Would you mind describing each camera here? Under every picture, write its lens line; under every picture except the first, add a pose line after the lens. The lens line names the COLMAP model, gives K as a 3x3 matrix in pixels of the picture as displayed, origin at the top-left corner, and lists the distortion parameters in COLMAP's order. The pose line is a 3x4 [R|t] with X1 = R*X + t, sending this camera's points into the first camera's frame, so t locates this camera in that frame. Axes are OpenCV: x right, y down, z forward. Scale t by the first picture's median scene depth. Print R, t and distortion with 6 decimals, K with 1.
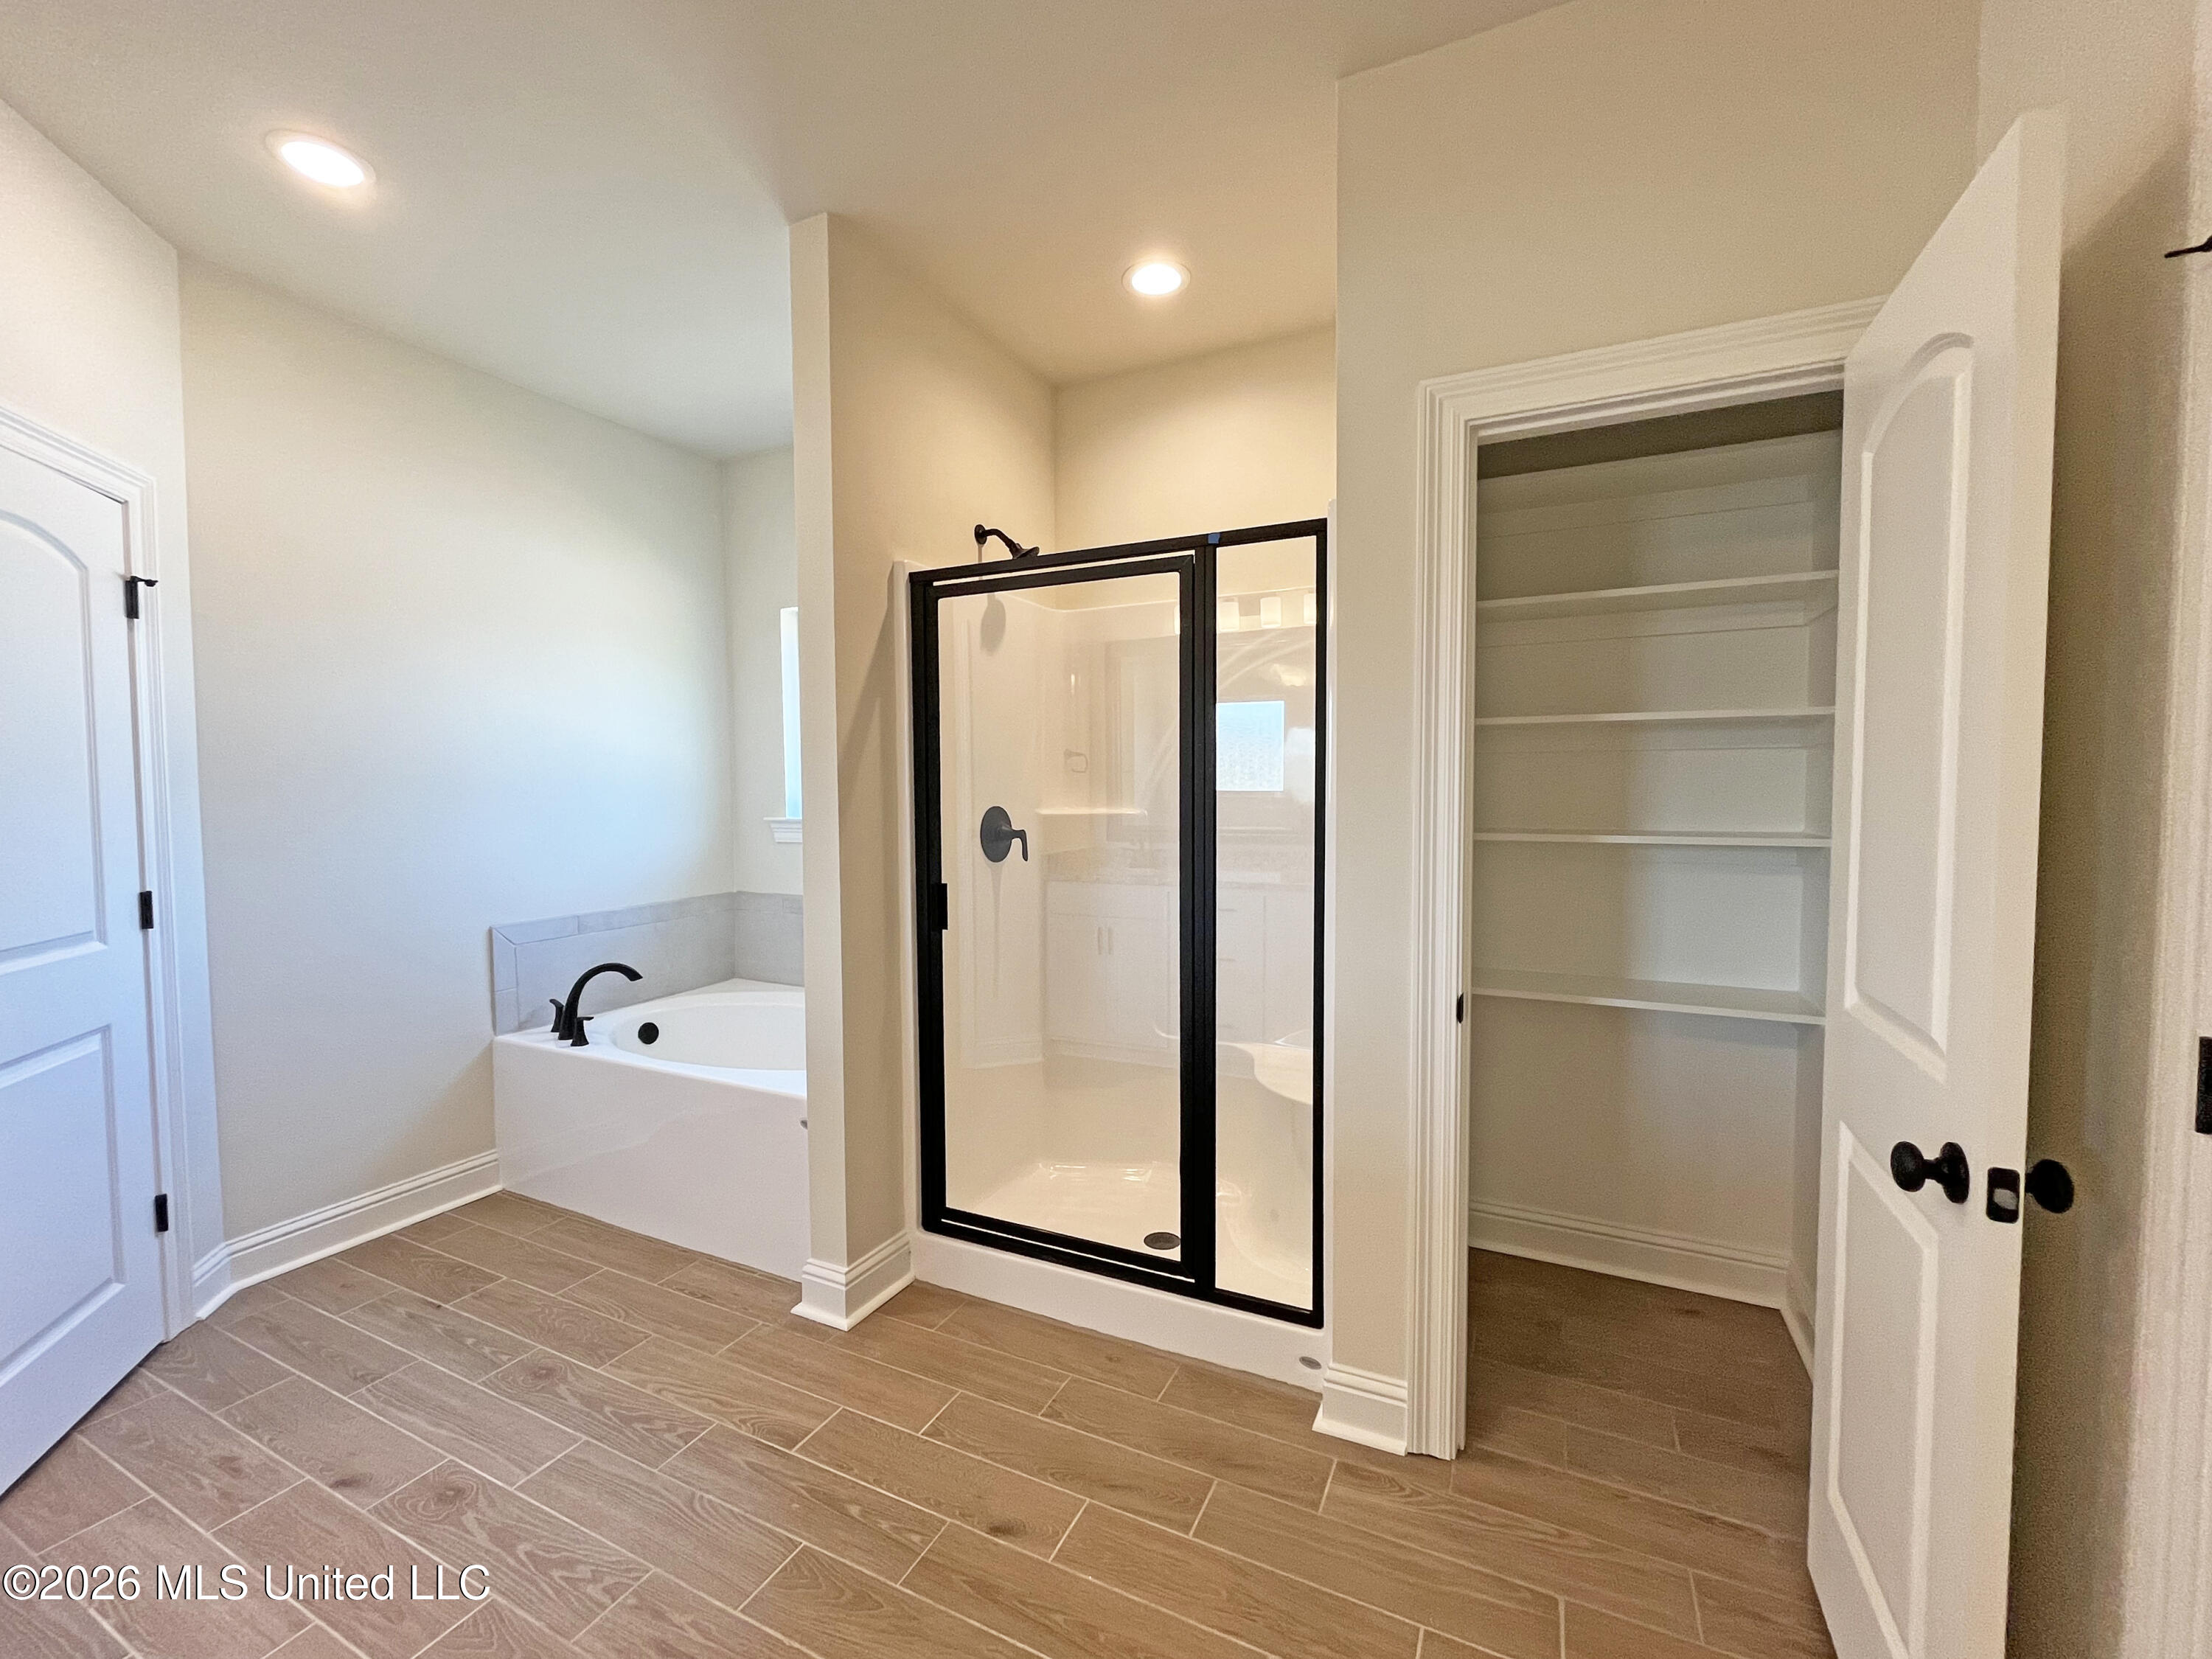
lens RADIAL K [[898.3, 0, 1121.5], [0, 898.3, 821.4], [0, 0, 1]] dist [-0.000188, 0.001006]
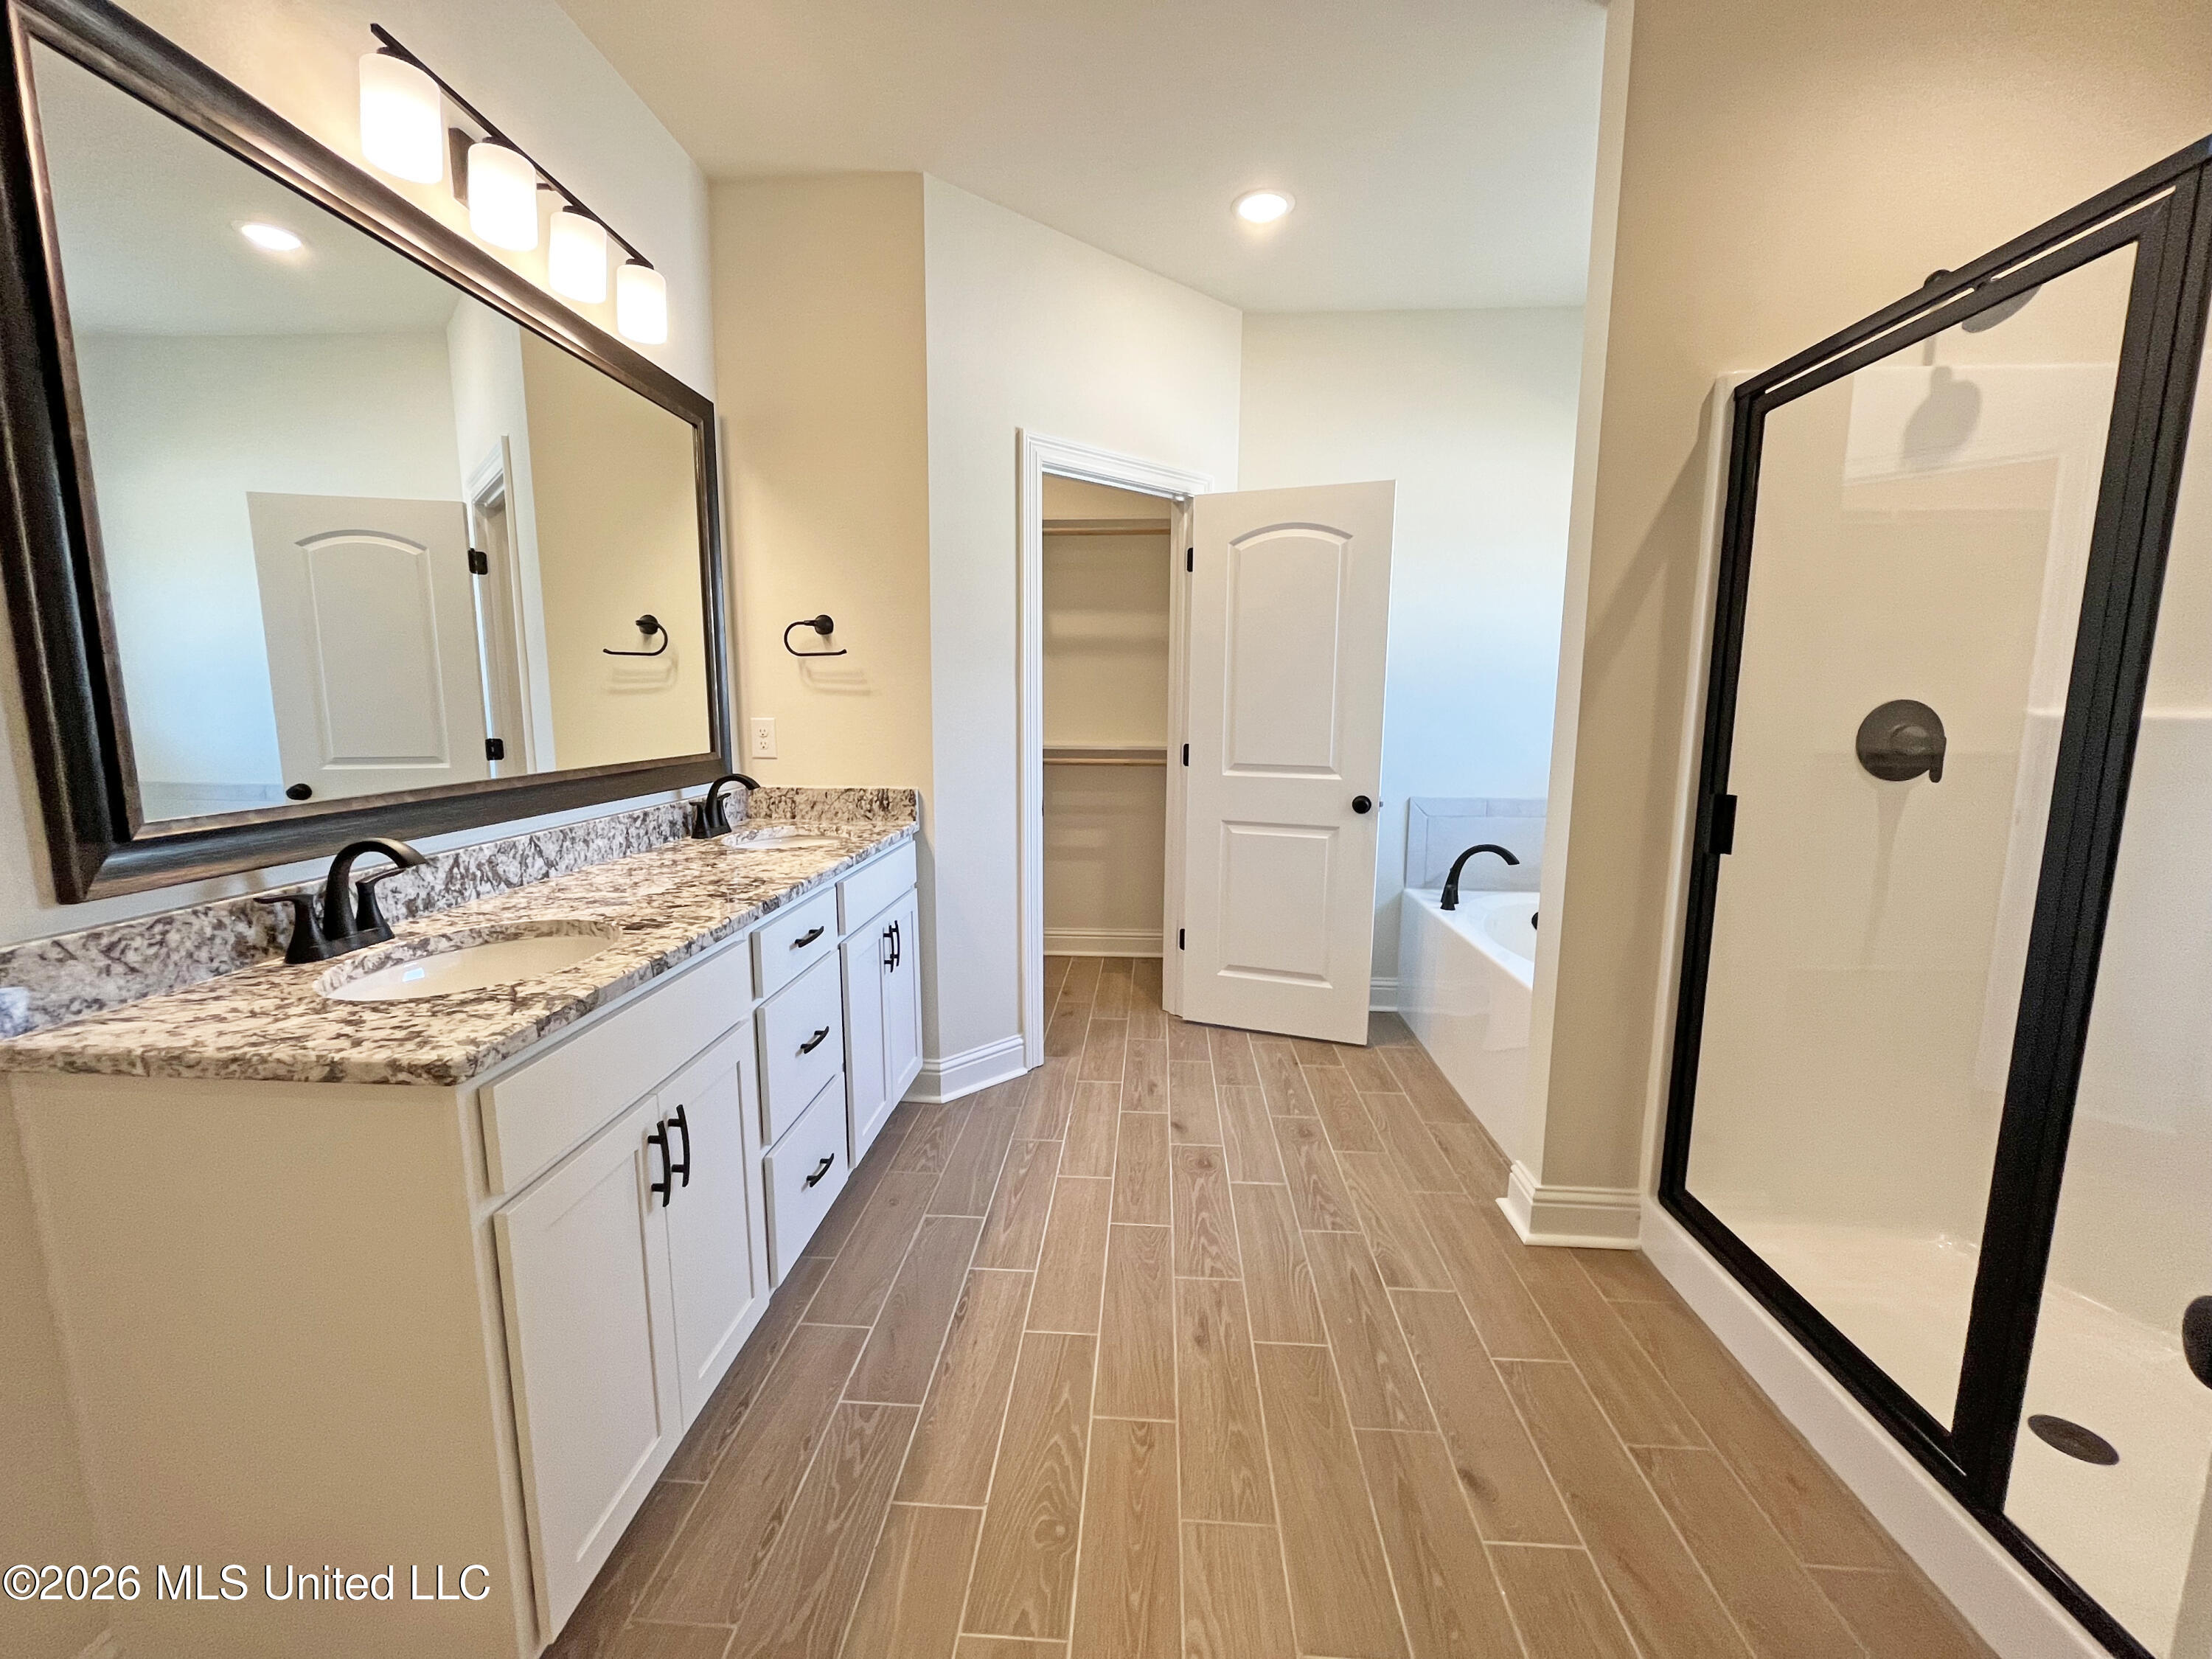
lens RADIAL K [[898.3, 0, 1115.8], [0, 898.3, 824.8], [0, 0, 1]] dist [-0.000188, 0.001006]
pose [[0.388519, 0.133288, -0.911750, 0.351384], [-0.037504, 0.990950, 0.128885, 0.016240], [0.920677, -0.015879, 0.390002, 0.237931]]
